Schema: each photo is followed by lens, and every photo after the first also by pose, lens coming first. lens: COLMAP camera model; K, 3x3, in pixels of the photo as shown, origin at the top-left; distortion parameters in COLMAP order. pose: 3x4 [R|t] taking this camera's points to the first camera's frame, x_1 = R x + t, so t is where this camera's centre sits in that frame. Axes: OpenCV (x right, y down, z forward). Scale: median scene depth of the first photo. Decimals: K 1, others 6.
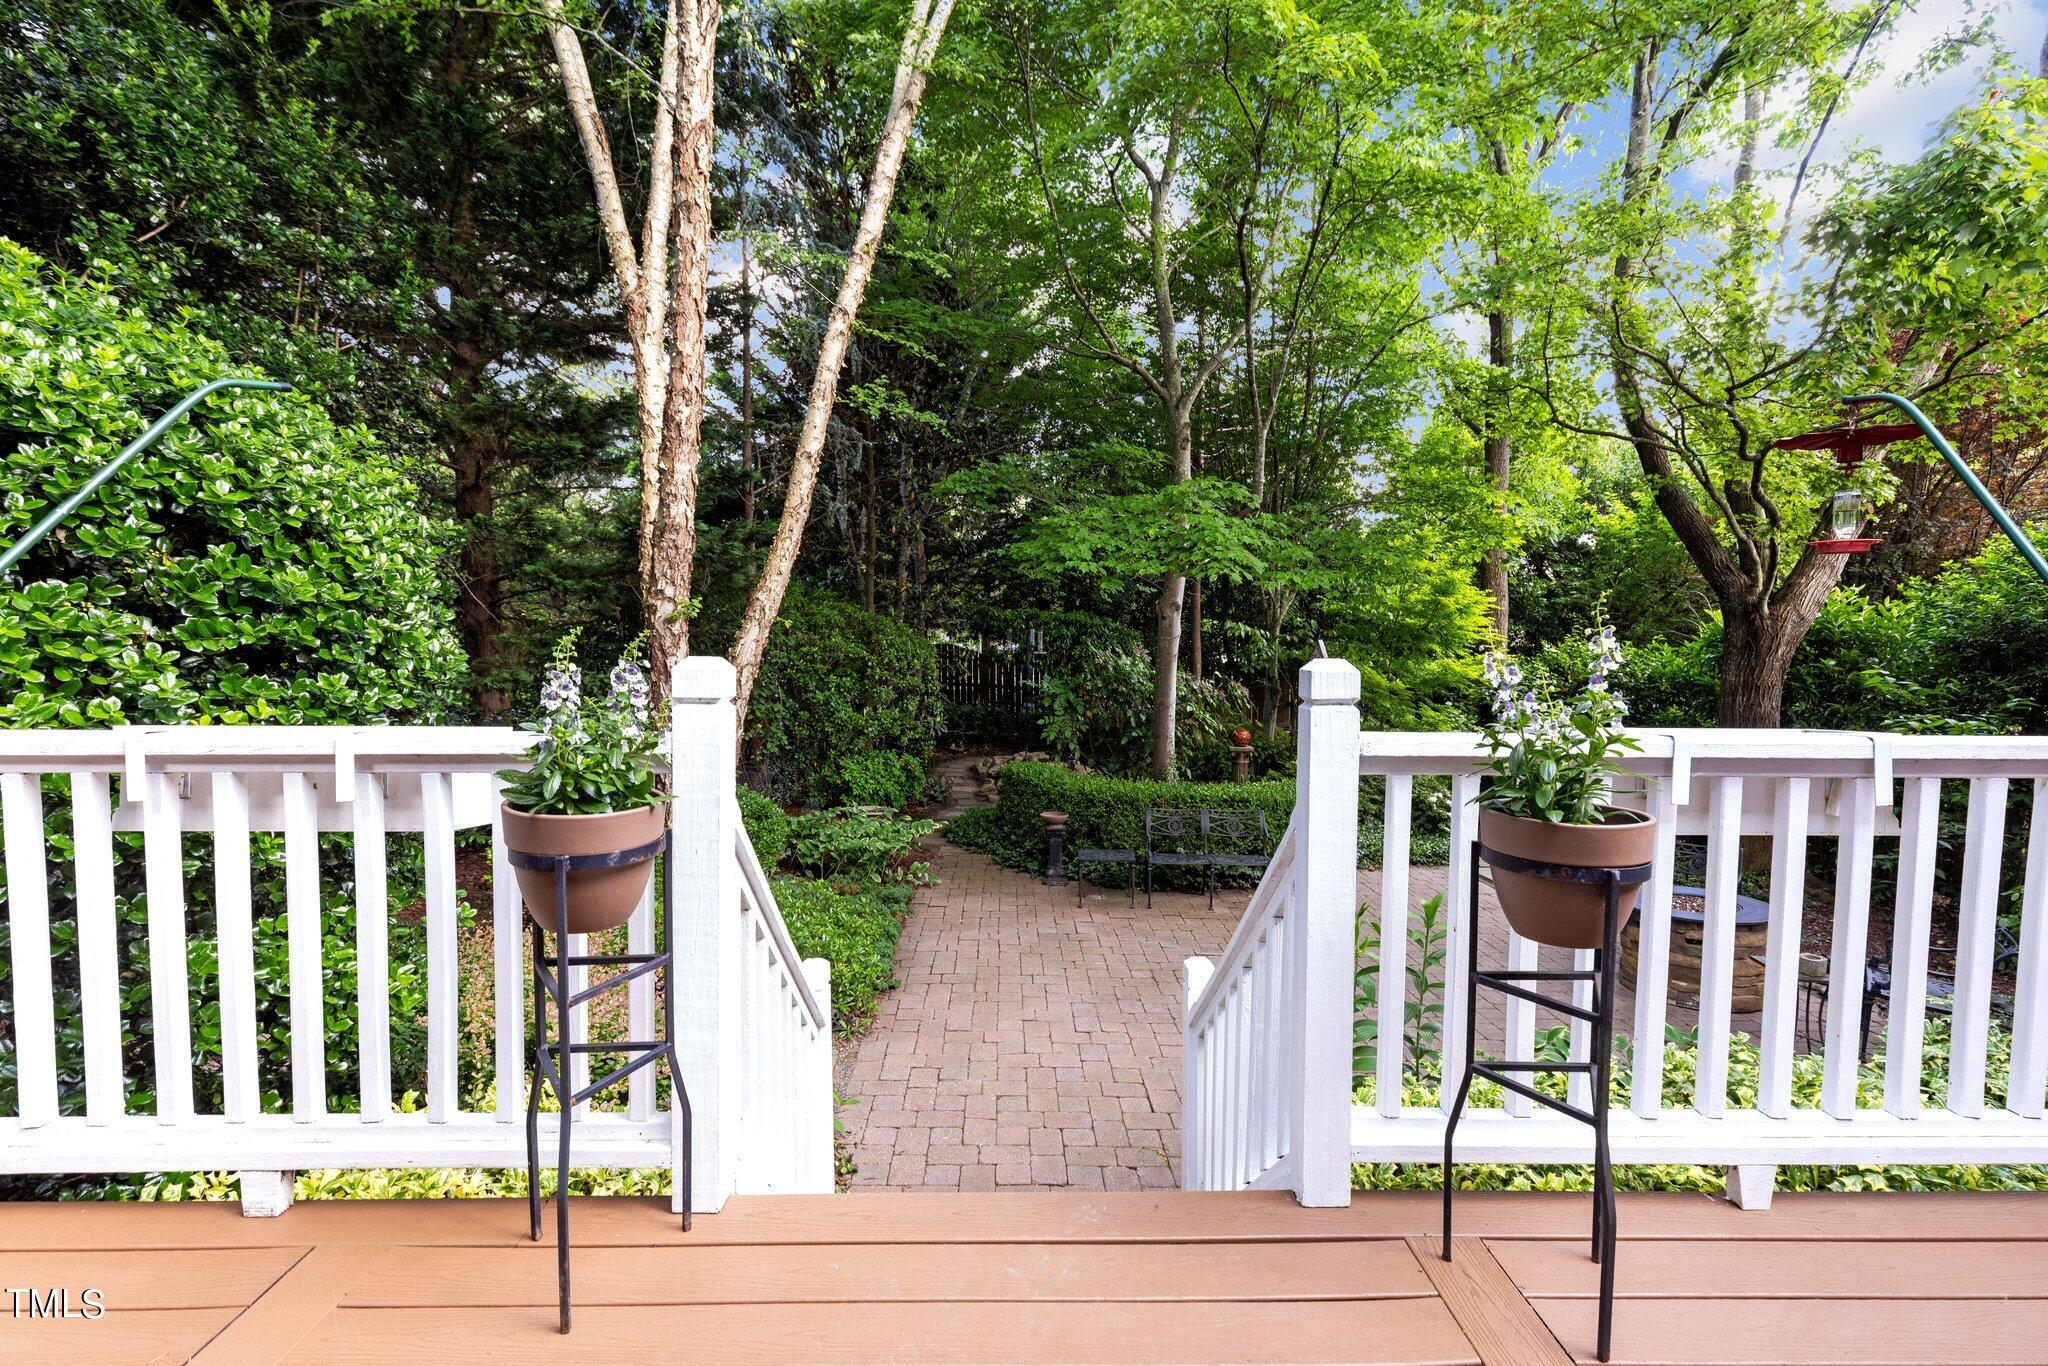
lens RADIAL K [[915.4, 0, 1029.6], [0, 915.4, 680.0], [0, 0, 1]] dist [0.008461, -0.000026]
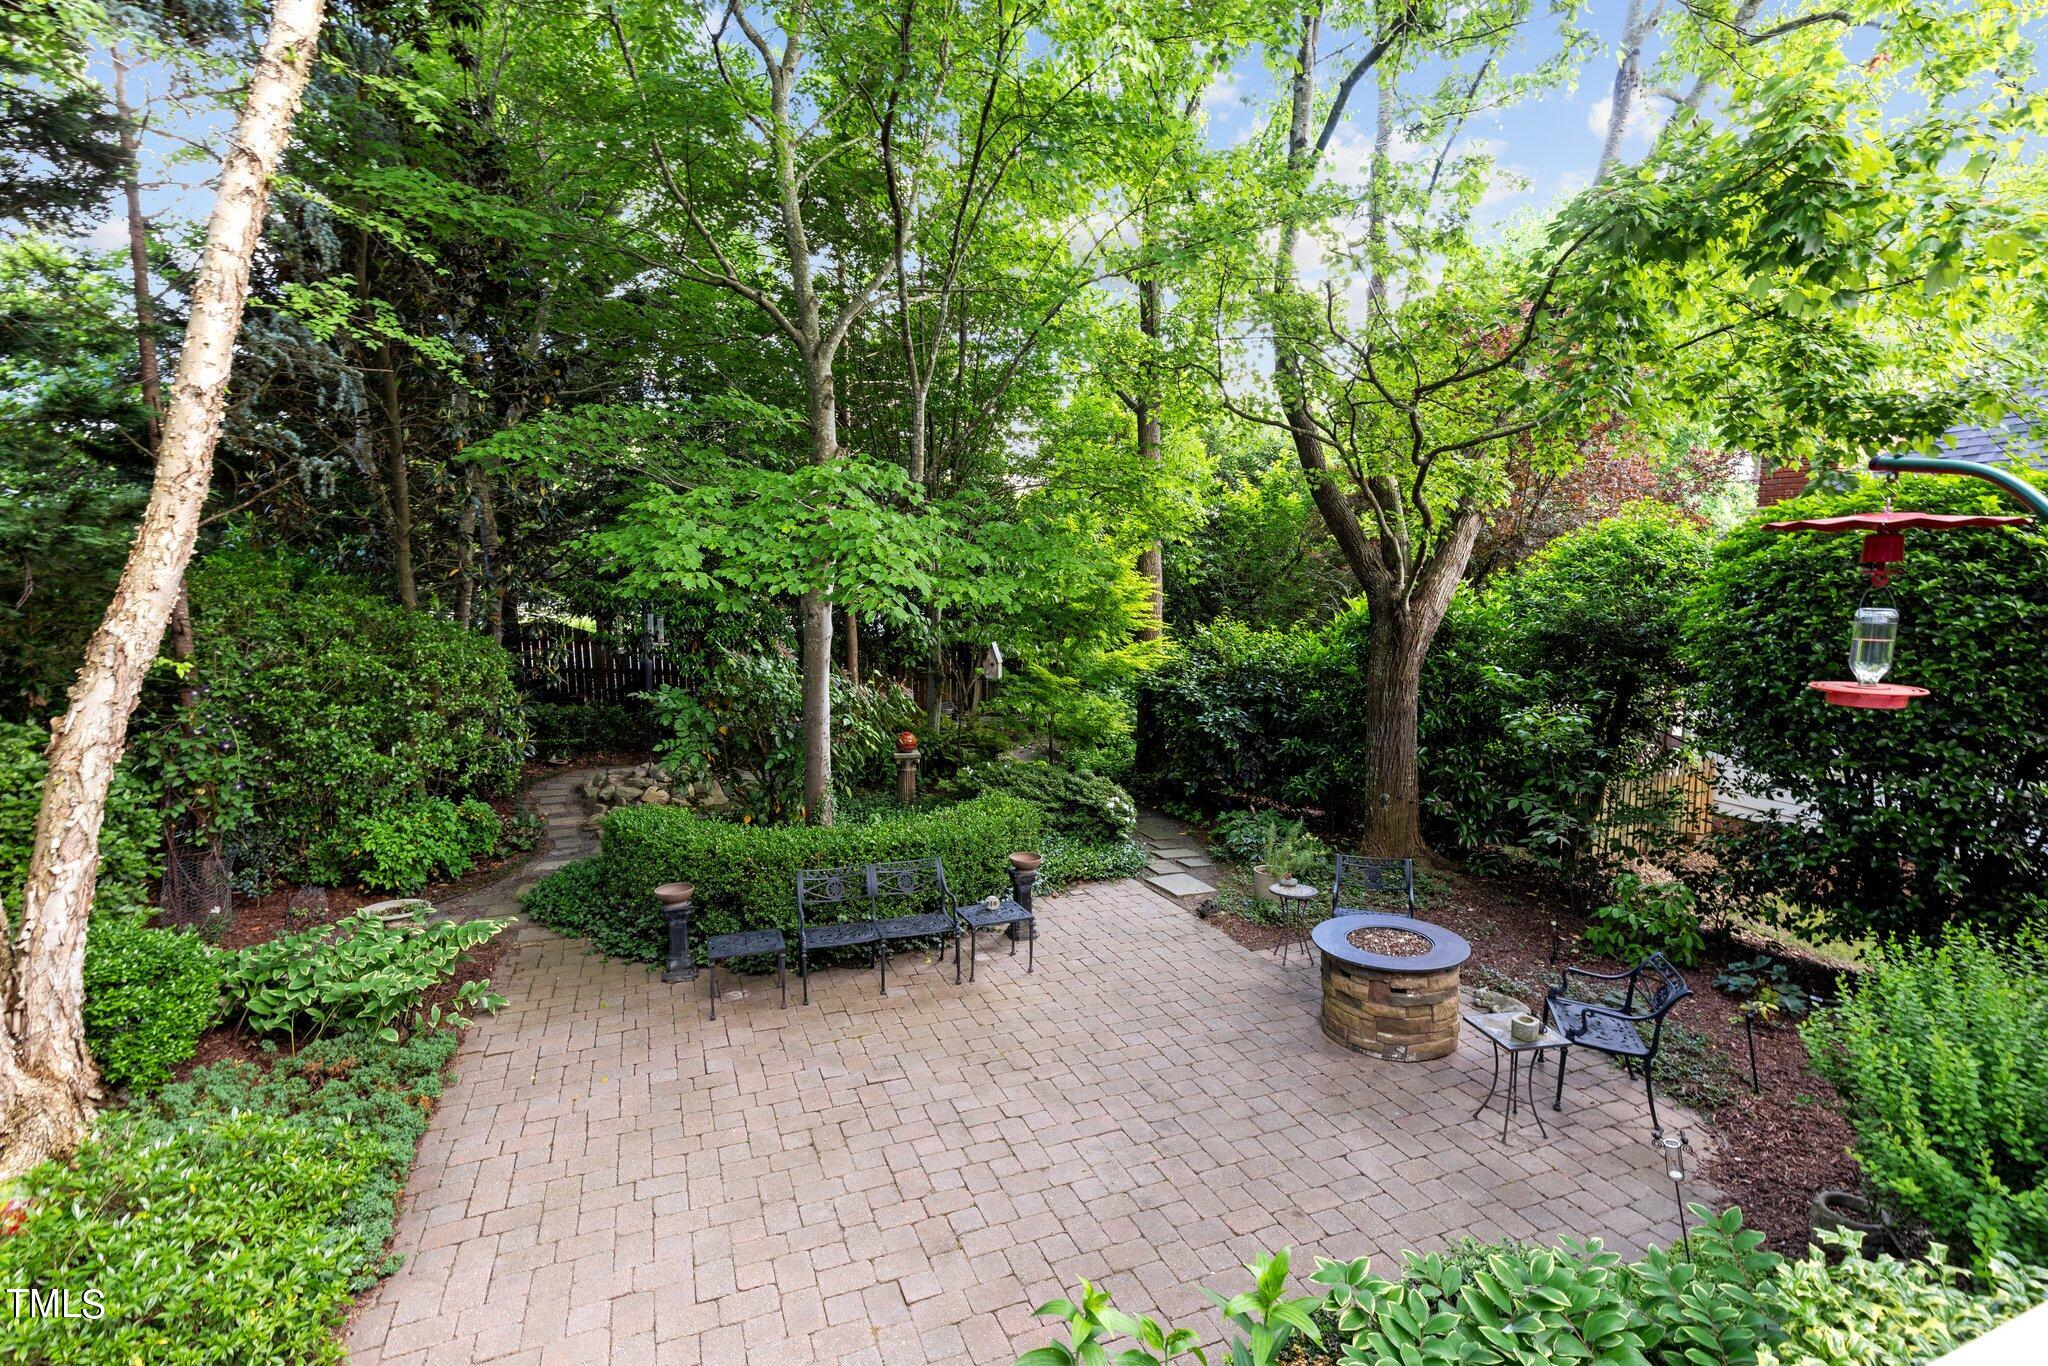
lens RADIAL K [[915.4, 0, 1029.6], [0, 915.4, 680.0], [0, 0, 1]] dist [0.008461, -0.000026]
pose [[0.930907, -0.049196, 0.361929, 0.027394], [0.029387, 0.997764, 0.060037, -0.050824], [-0.364073, -0.045252, 0.930271, 0.150234]]
